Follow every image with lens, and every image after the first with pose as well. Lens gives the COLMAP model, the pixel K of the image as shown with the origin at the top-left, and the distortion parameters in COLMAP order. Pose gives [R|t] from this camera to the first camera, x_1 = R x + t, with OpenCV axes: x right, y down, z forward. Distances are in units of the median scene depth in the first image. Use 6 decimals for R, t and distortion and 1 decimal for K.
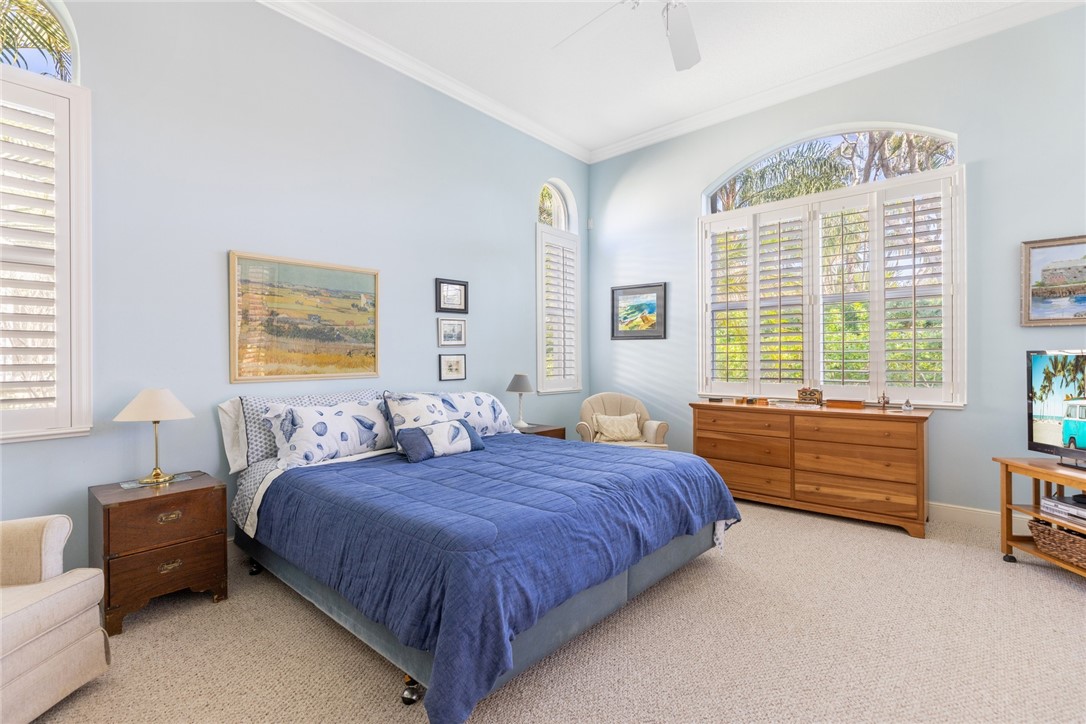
lens RADIAL K [[502.4, 0, 542.5], [0, 502.4, 359.0], [0, 0, 1]] dist [-0.000018, 0.000339]
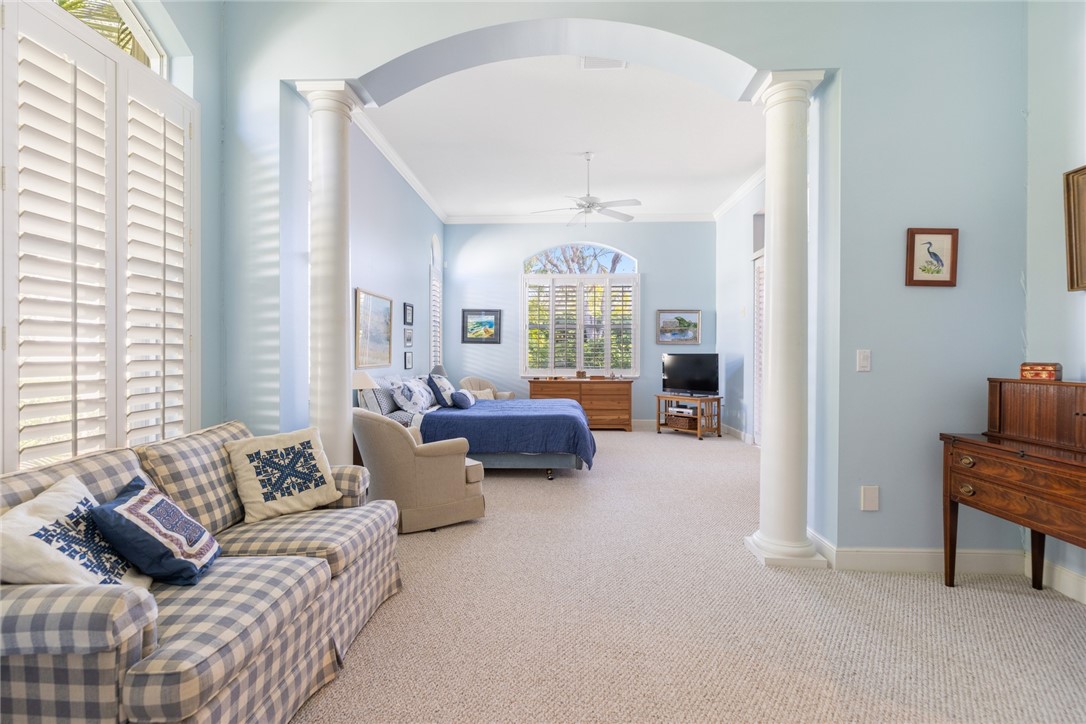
lens RADIAL K [[502.4, 0, 542.5], [0, 502.4, 359.0], [0, 0, 1]] dist [-0.000018, 0.000339]
pose [[0.775367, 0.002055, 0.631507, -0.851222], [-0.006107, 0.999972, 0.004244, 0.002965], [-0.631481, -0.007147, 0.775358, -0.459765]]
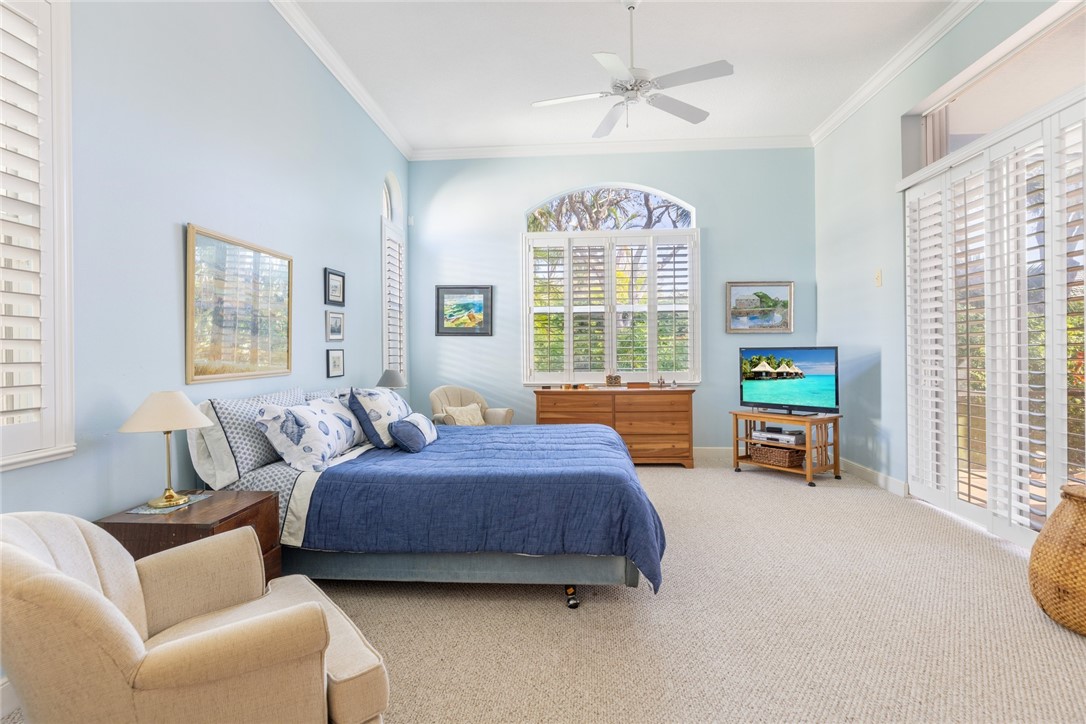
lens RADIAL K [[551.6, 0, 541.2], [0, 551.6, 352.5], [0, 0, 1]] dist [-0.000211, -0.000012]
pose [[0.792044, -0.002551, 0.610458, -0.515421], [0.005133, 0.999984, -0.002481, 0.000827], [-0.610442, 0.005099, 0.792044, -0.051430]]
